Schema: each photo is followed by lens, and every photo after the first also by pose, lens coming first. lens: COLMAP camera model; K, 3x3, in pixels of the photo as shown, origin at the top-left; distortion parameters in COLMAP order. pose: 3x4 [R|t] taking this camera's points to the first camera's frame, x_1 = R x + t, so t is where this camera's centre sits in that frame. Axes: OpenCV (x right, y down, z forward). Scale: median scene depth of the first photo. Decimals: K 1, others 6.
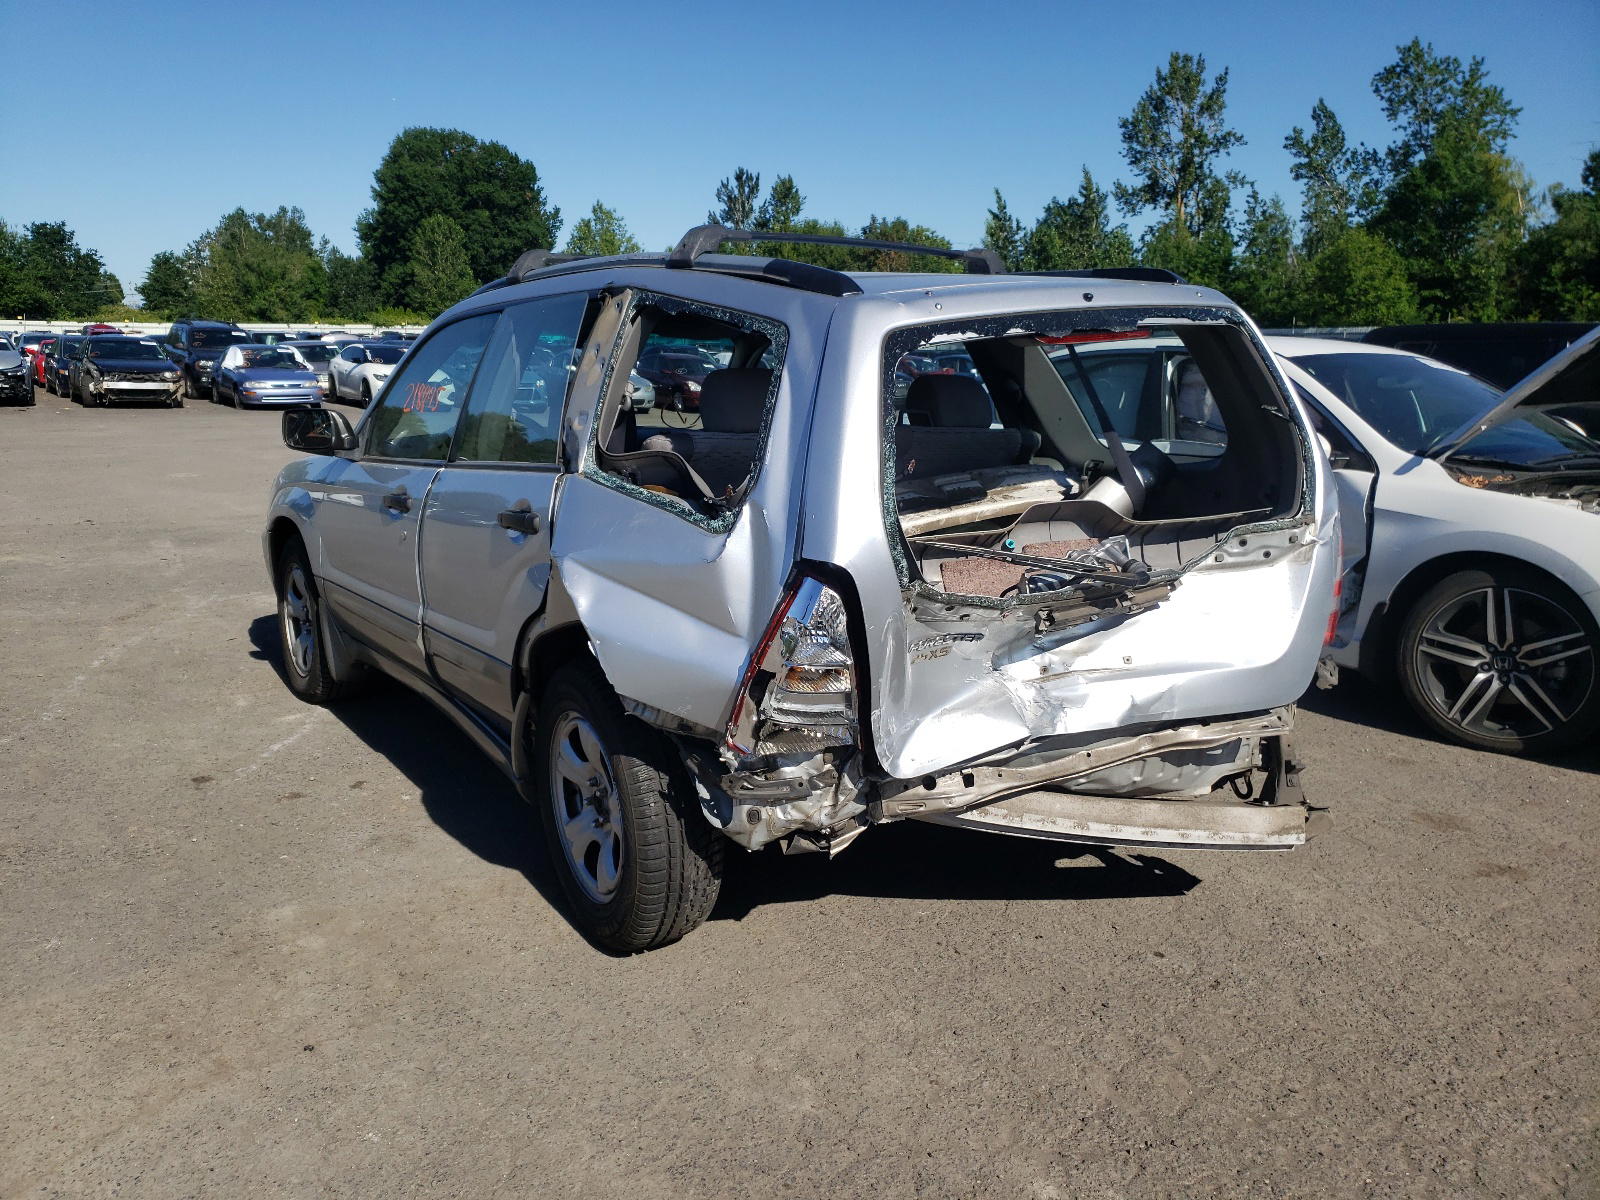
lens RADIAL K [[1195.5, 0, 800.1], [0, 1195.5, 635.9], [0, 0, 1]] dist [0.003142, 0.003573]
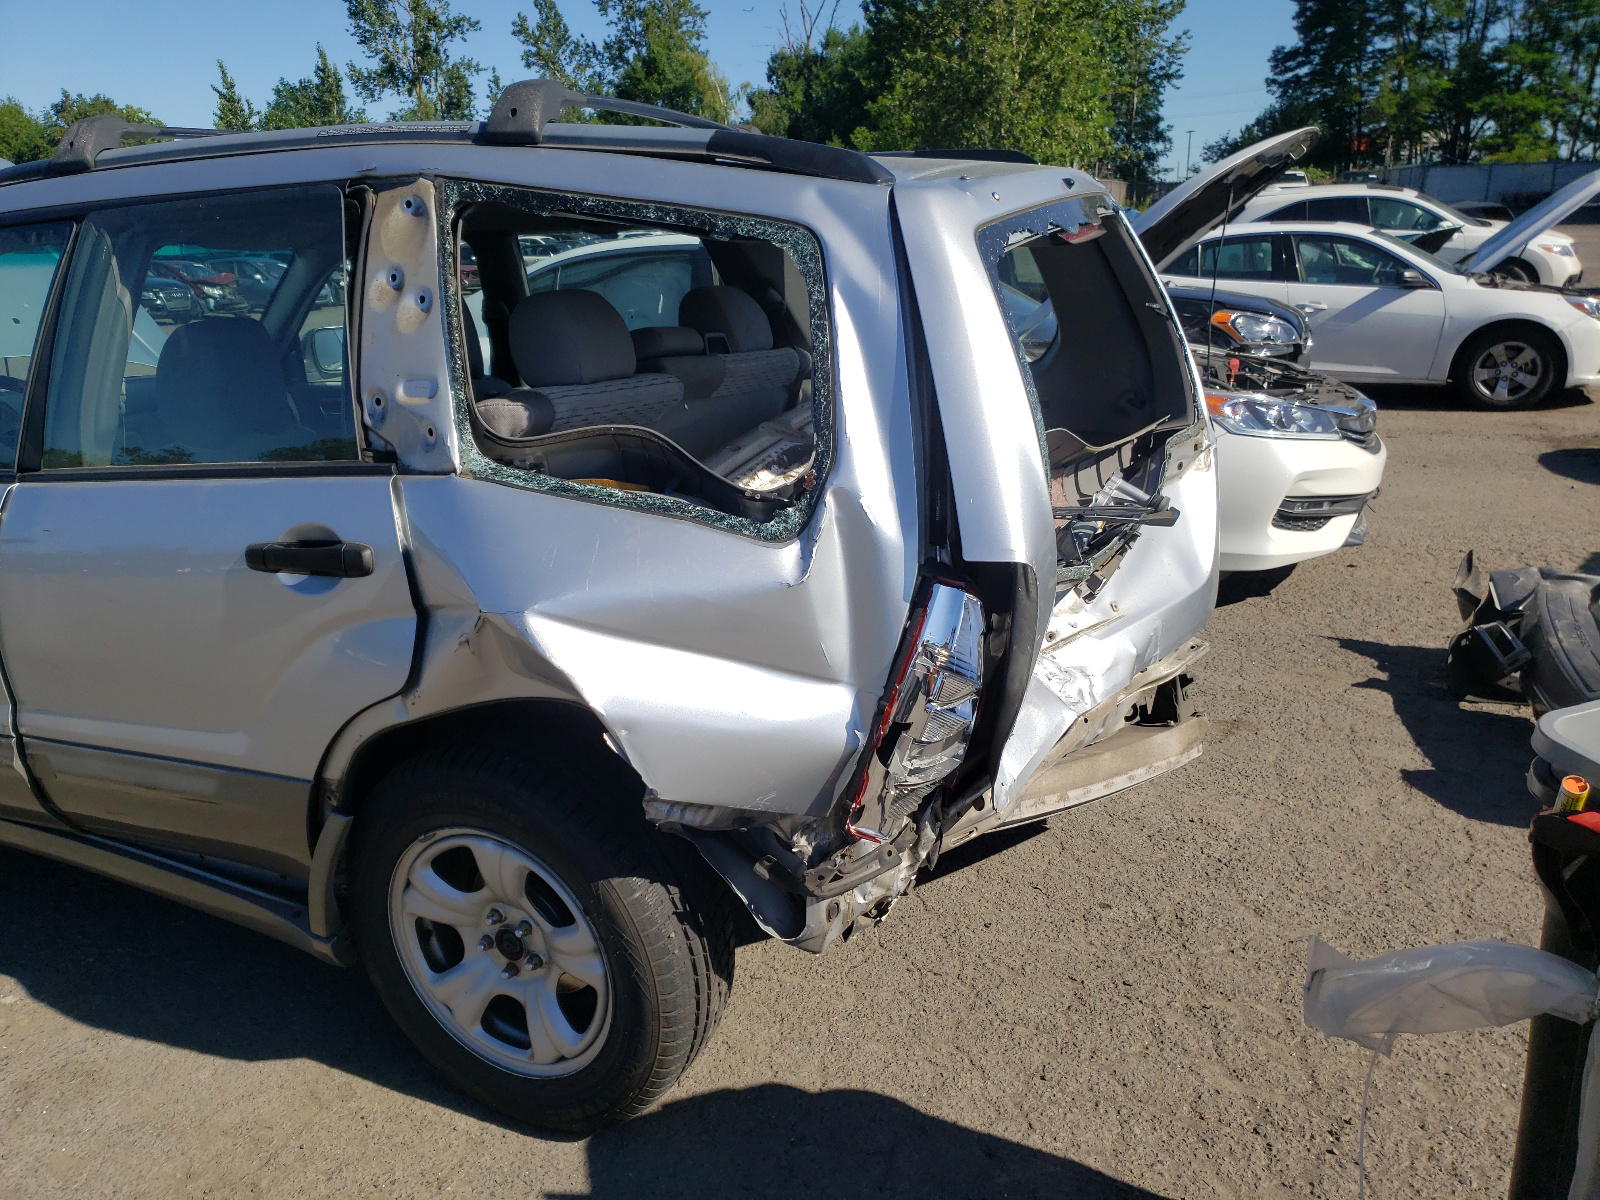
lens RADIAL K [[1195.5, 0, 800.1], [0, 1195.5, 635.9], [0, 0, 1]] dist [0.003142, 0.003573]
pose [[0.852999, -0.192745, 0.485017, -0.336450], [0.153303, 0.980845, 0.120172, -0.094773], [-0.498889, -0.028152, 0.866208, 0.334483]]
